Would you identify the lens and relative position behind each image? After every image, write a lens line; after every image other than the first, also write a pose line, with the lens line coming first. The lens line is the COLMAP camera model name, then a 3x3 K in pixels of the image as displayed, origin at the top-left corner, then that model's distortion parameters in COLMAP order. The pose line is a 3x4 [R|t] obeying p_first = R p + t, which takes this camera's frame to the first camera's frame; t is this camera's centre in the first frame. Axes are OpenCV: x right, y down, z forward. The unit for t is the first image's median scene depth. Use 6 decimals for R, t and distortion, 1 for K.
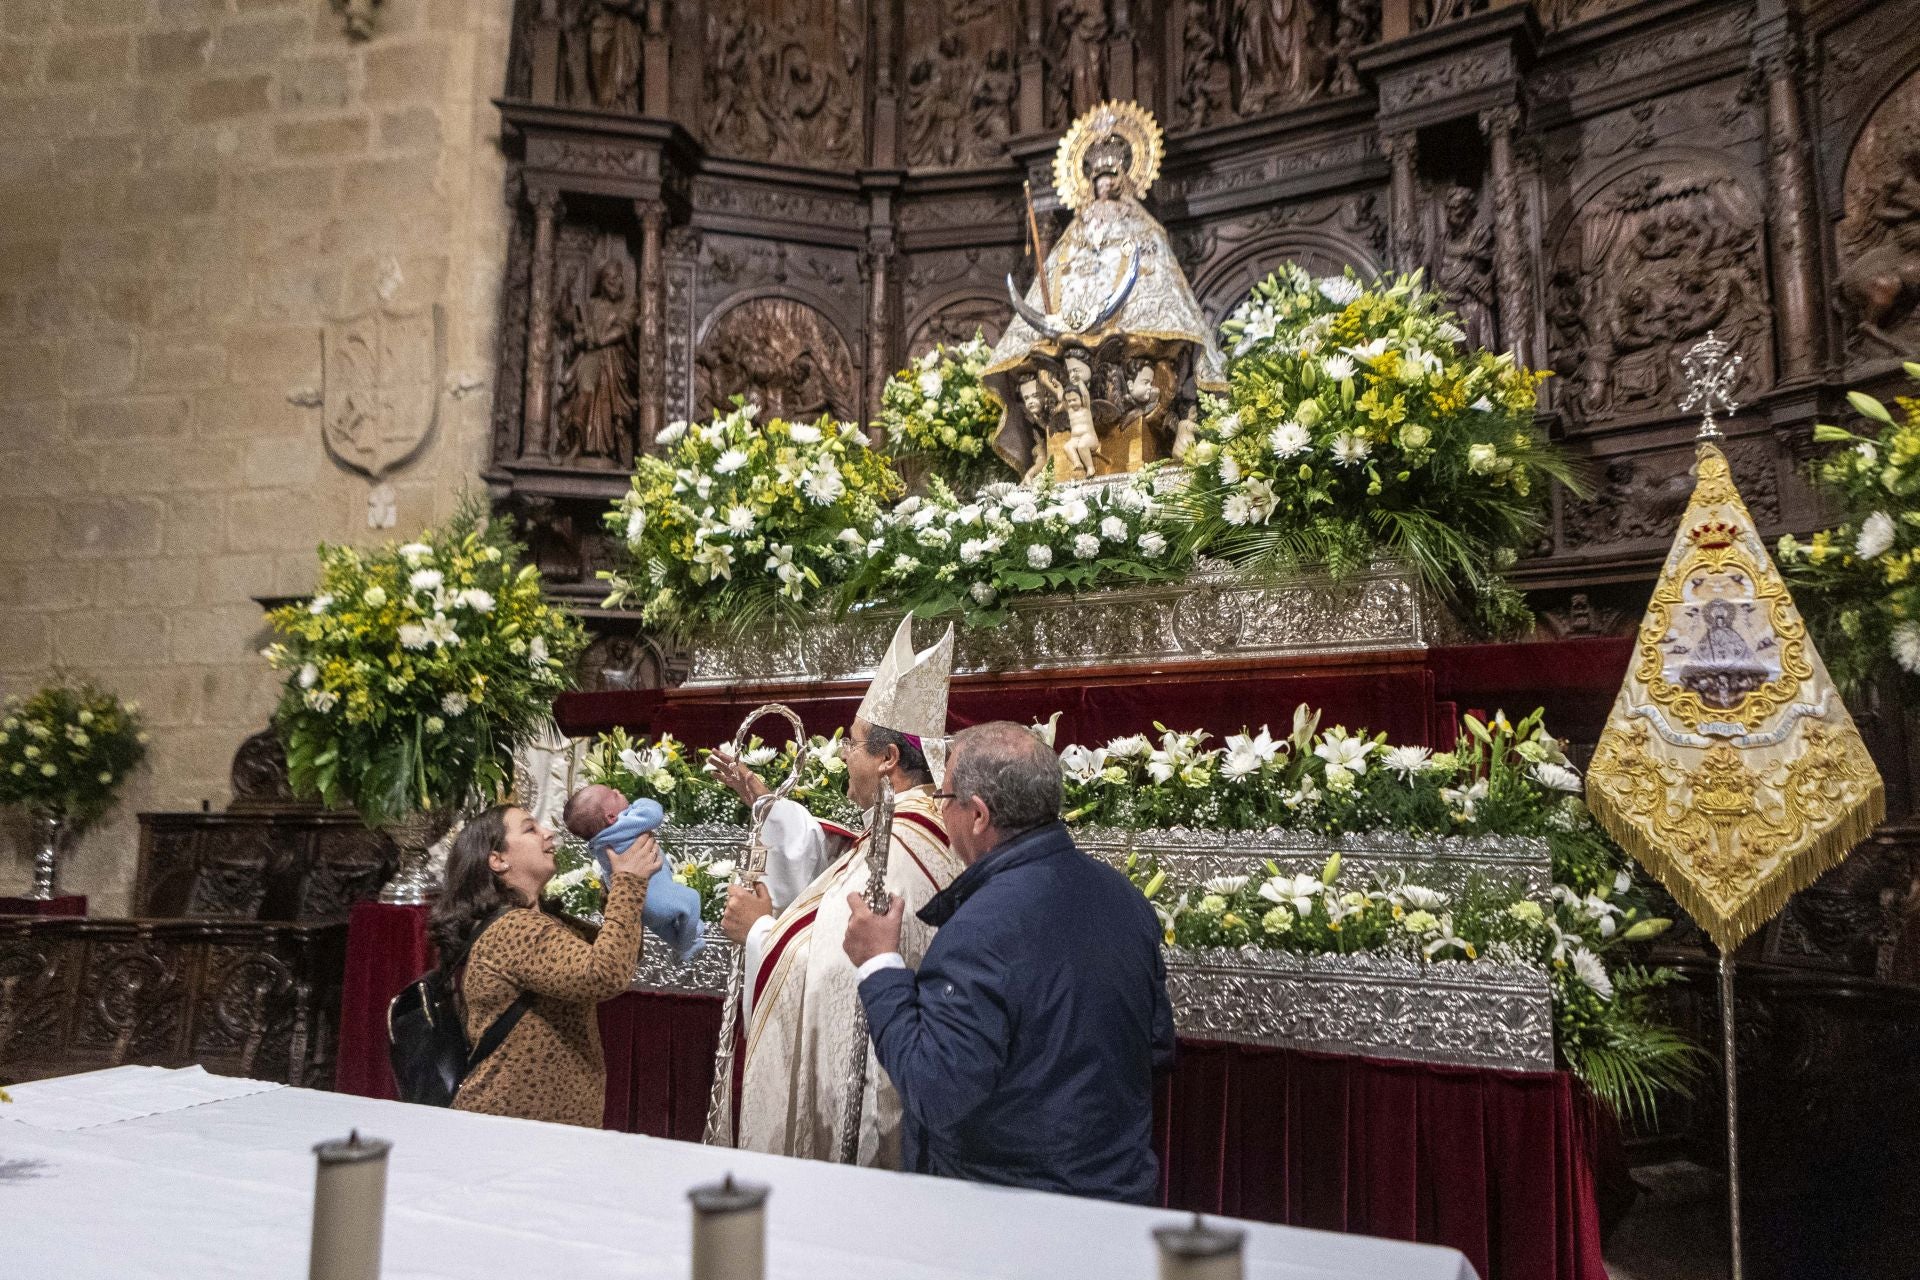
lens RADIAL K [[1294.5, 0, 934.6], [0, 1294.5, 665.2], [0, 0, 1]] dist [-0.043526, 0.034044]
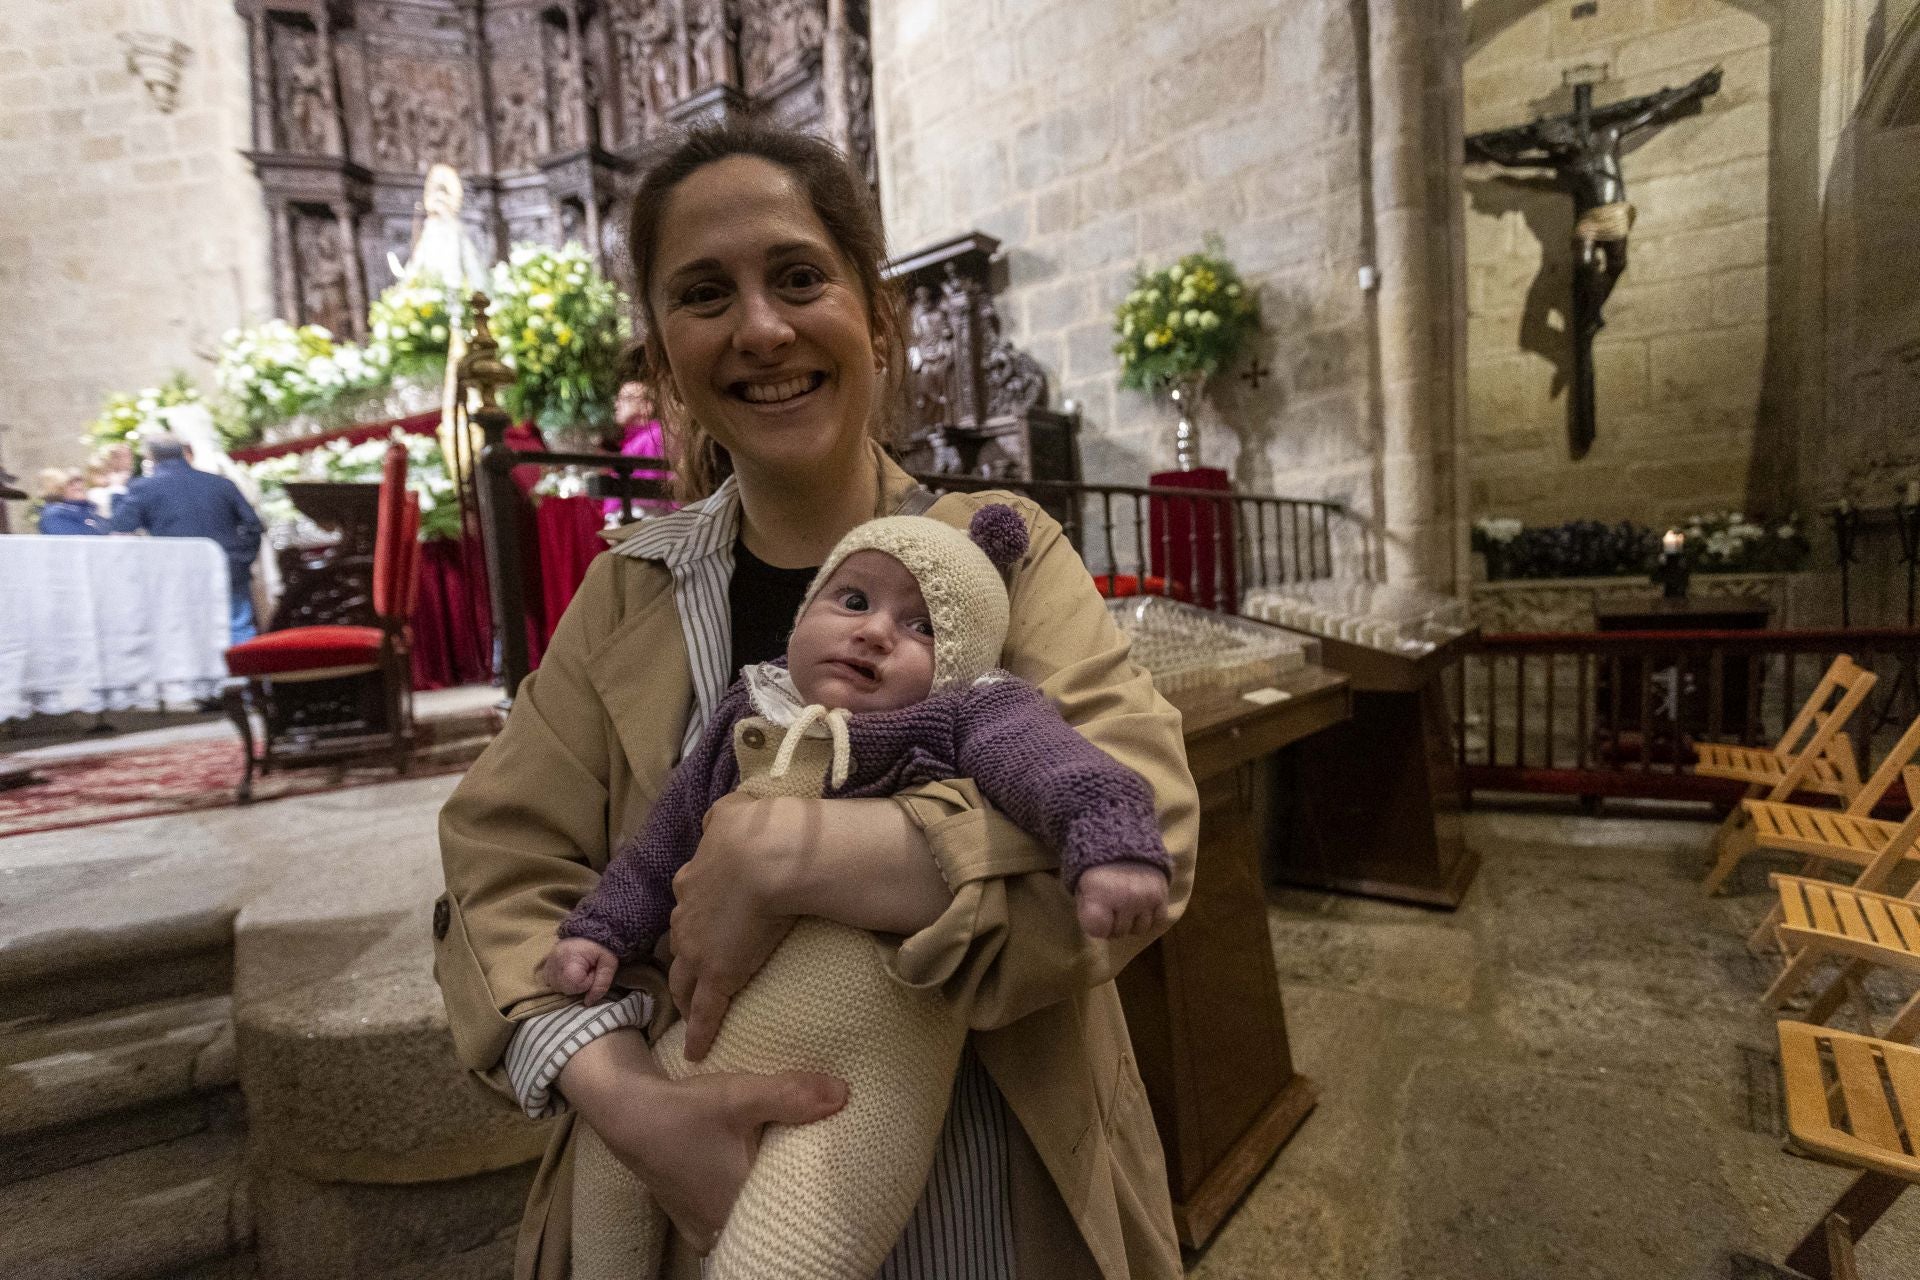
lens RADIAL K [[900.9, 0, 958.4], [0, 900.9, 634.8], [0, 0, 1]] dist [0.004601, 0.001193]
pose [[0.997616, -0.064878, 0.023500, 1.016034], [0.059781, 0.982712, 0.175226, 0.142655], [-0.034462, -0.173403, 0.984248, -0.752497]]
